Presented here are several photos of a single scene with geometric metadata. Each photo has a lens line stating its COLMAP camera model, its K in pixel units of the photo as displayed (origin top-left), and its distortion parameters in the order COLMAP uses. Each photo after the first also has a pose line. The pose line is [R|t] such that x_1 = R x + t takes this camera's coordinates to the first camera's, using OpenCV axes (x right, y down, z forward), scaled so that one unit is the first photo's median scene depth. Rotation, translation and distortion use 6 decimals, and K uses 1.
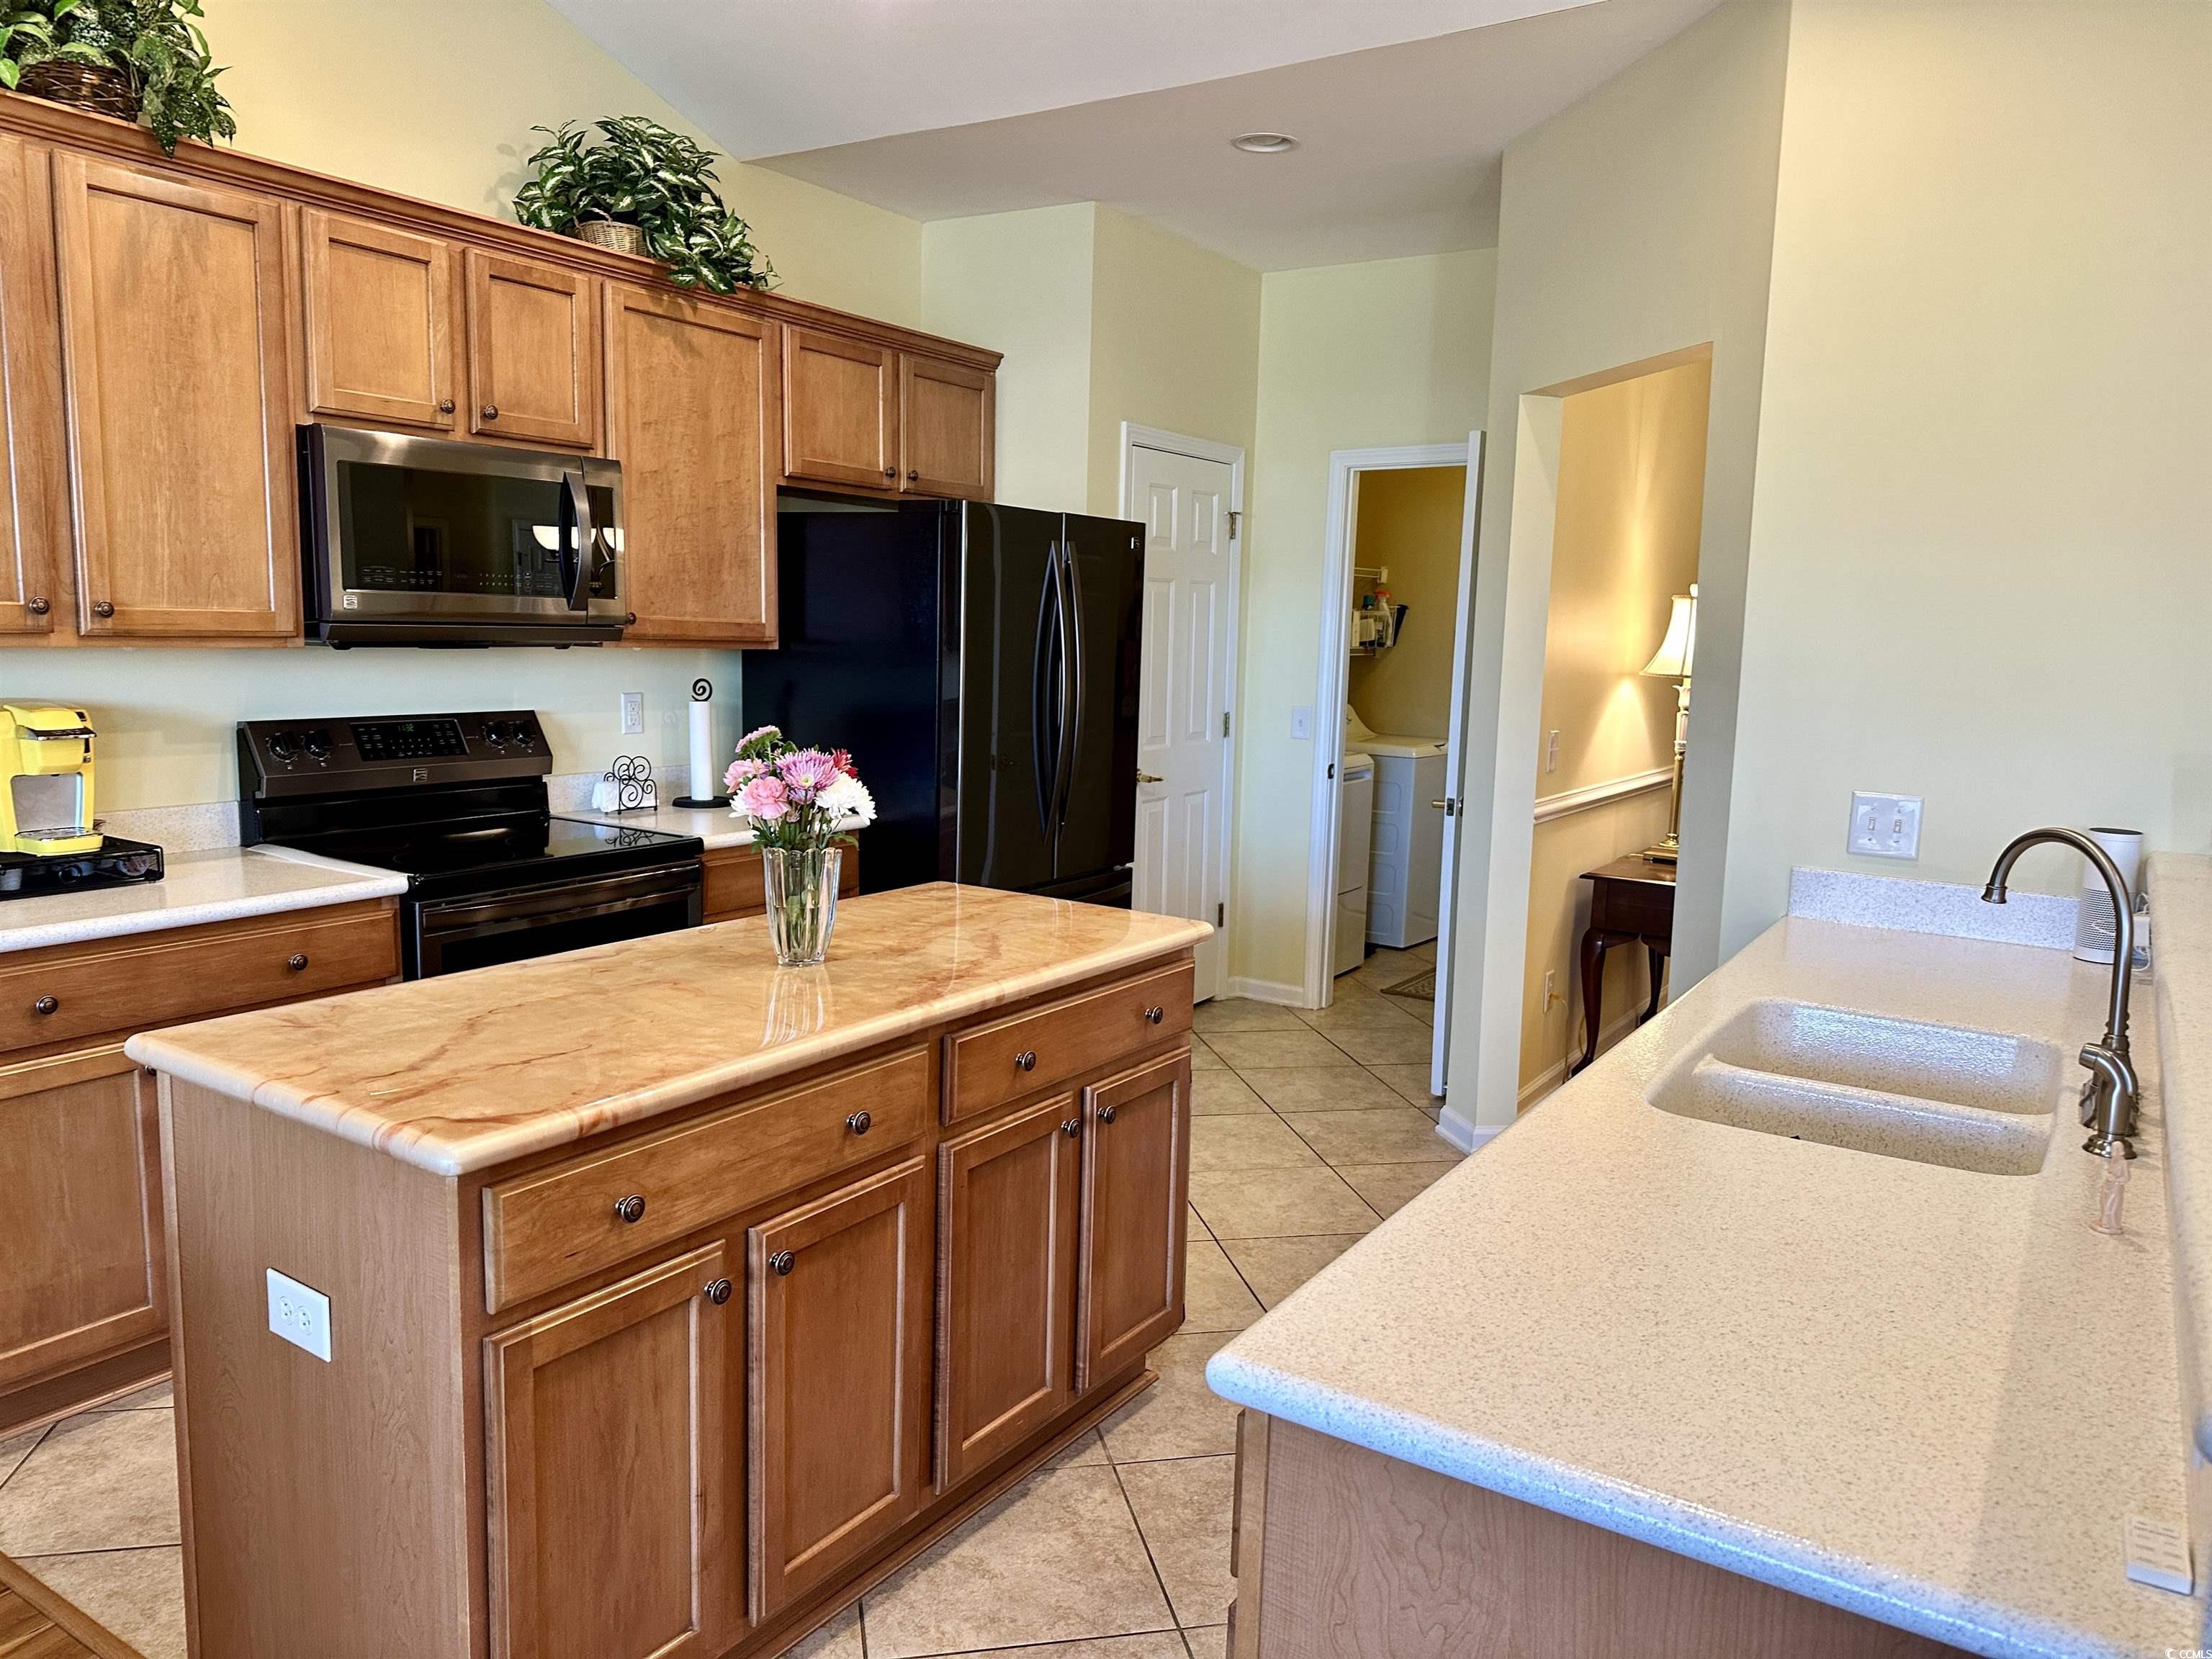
lens RADIAL K [[1554.9, 0, 1106.0], [0, 1554.9, 829.5], [0, 0, 1]] dist [0.003986, -0.001736]
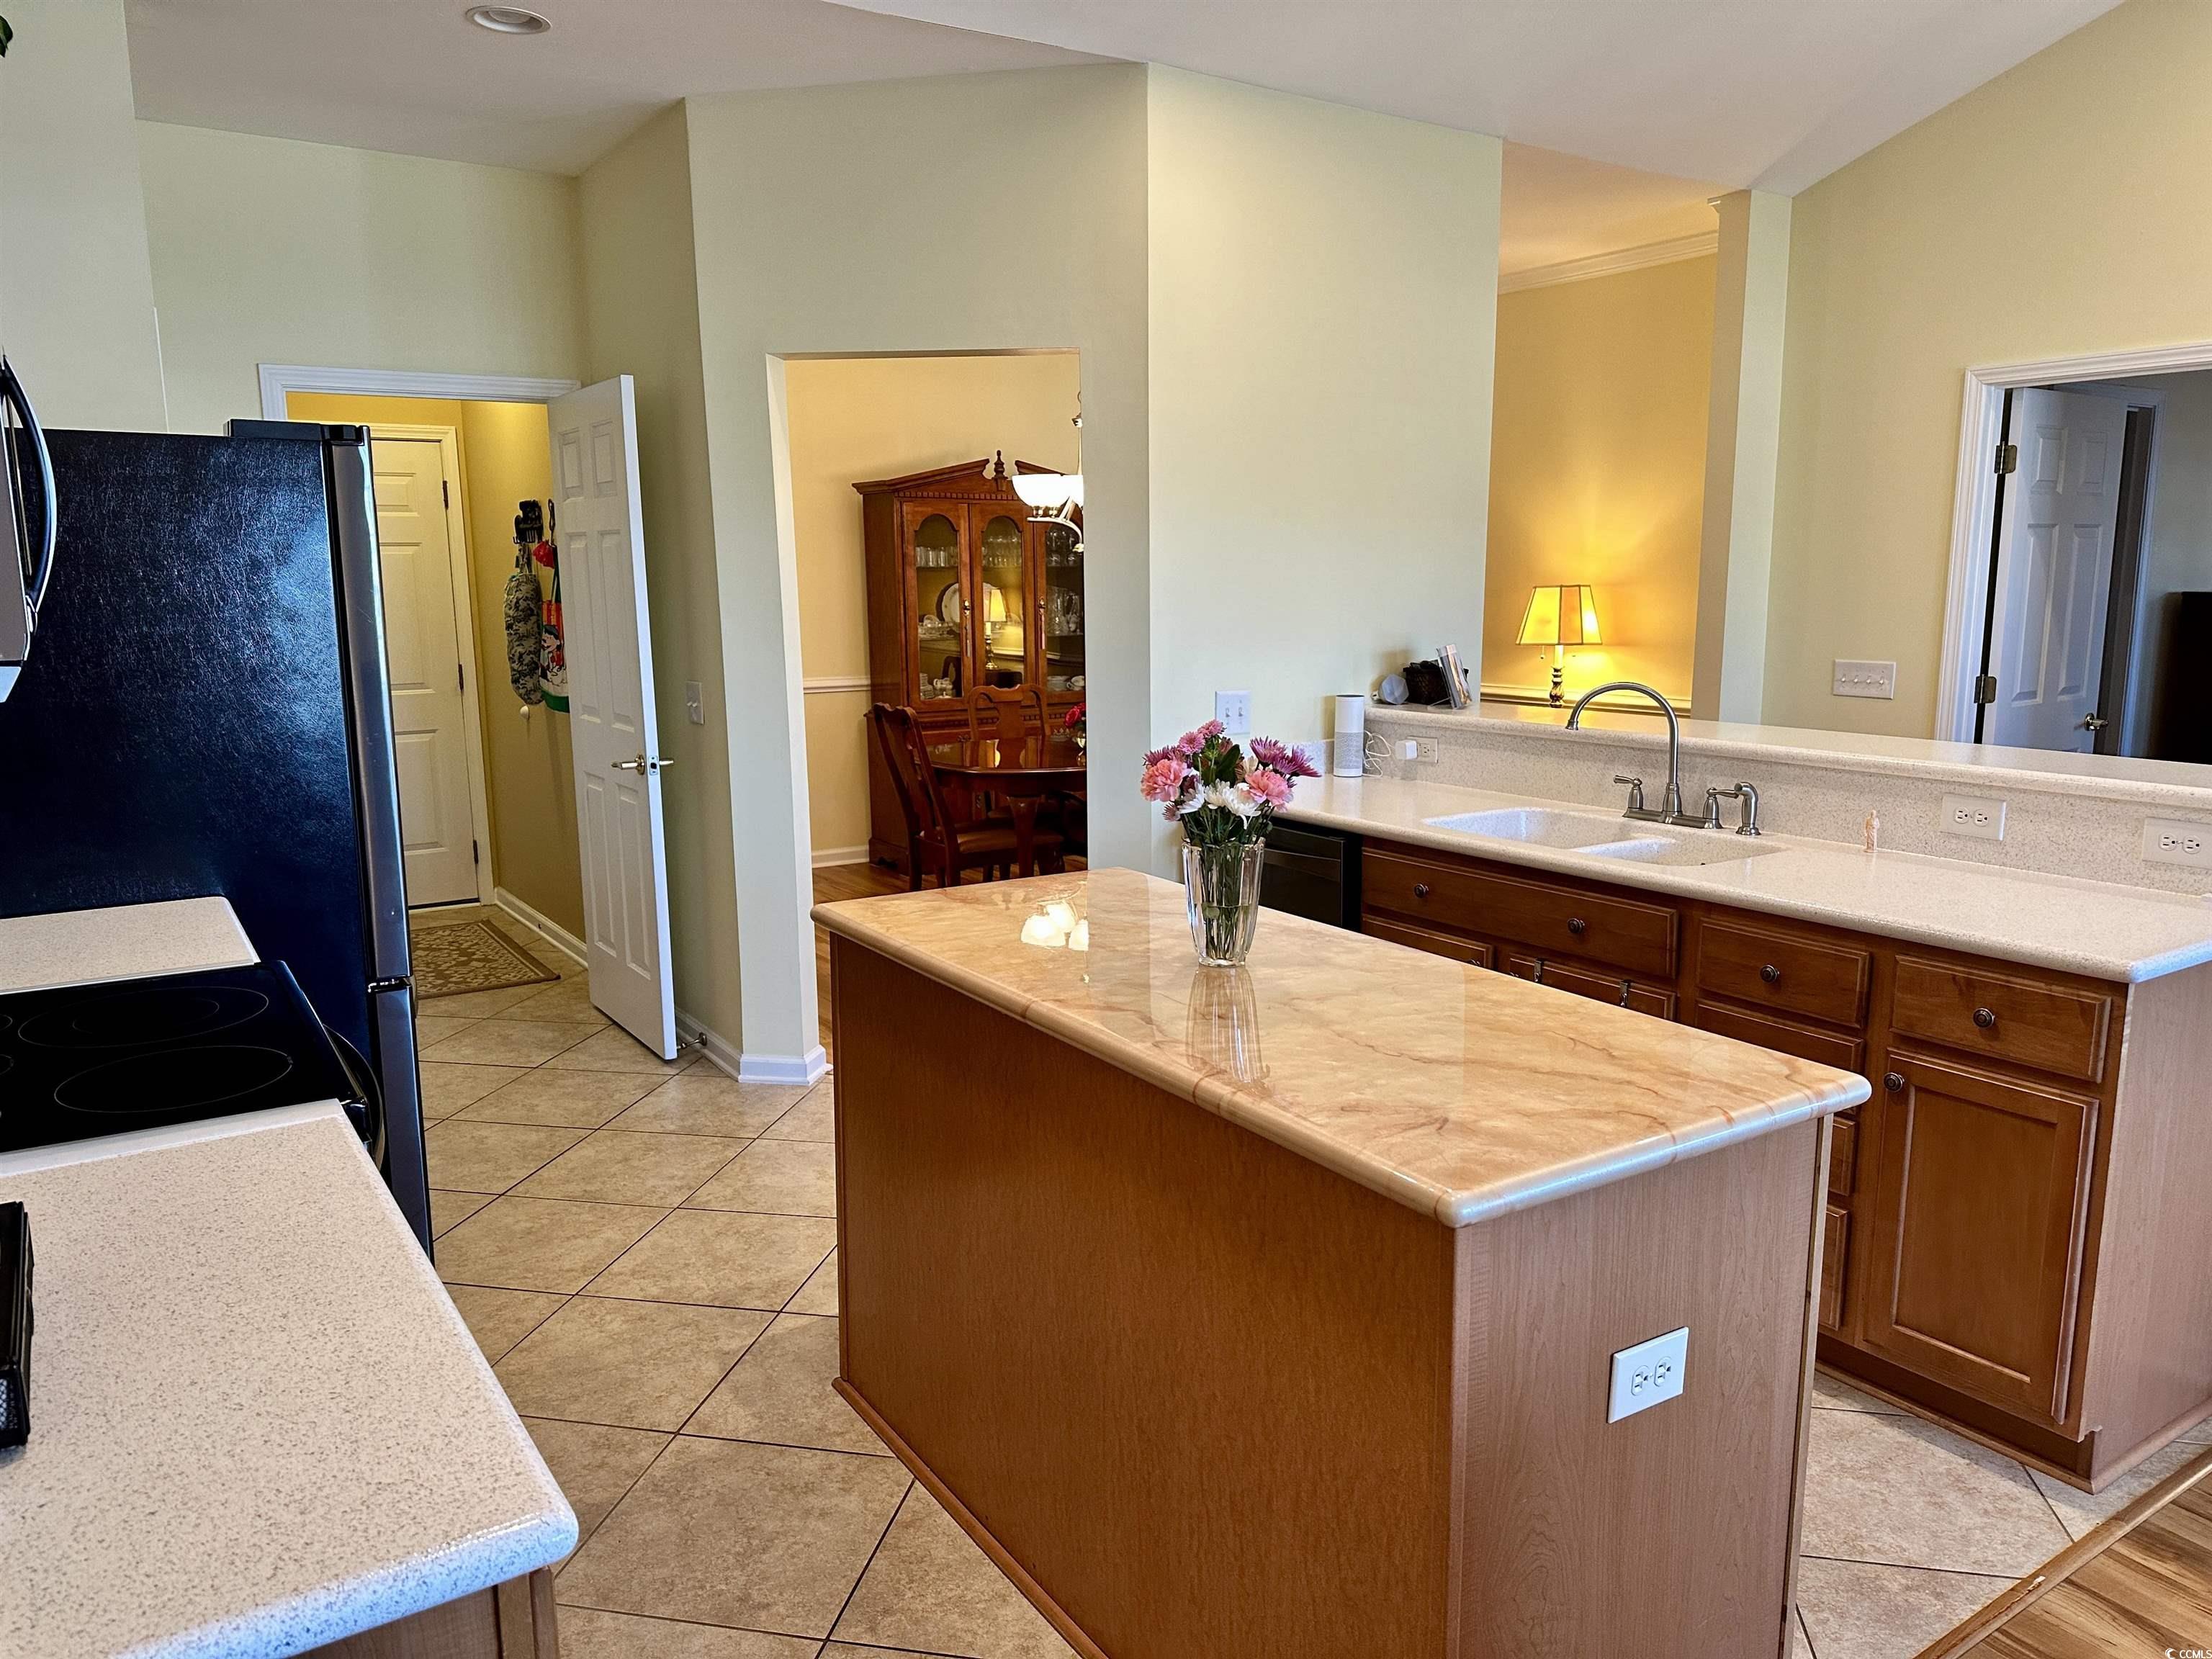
lens RADIAL K [[1554.9, 0, 1106.0], [0, 1554.9, 829.5], [0, 0, 1]] dist [0.003986, -0.001736]
pose [[0.394936, -0.183232, 0.900251, -1.440663], [0.142545, 0.980263, 0.136984, -0.182018], [-0.907583, 0.074227, 0.413260, 0.899507]]
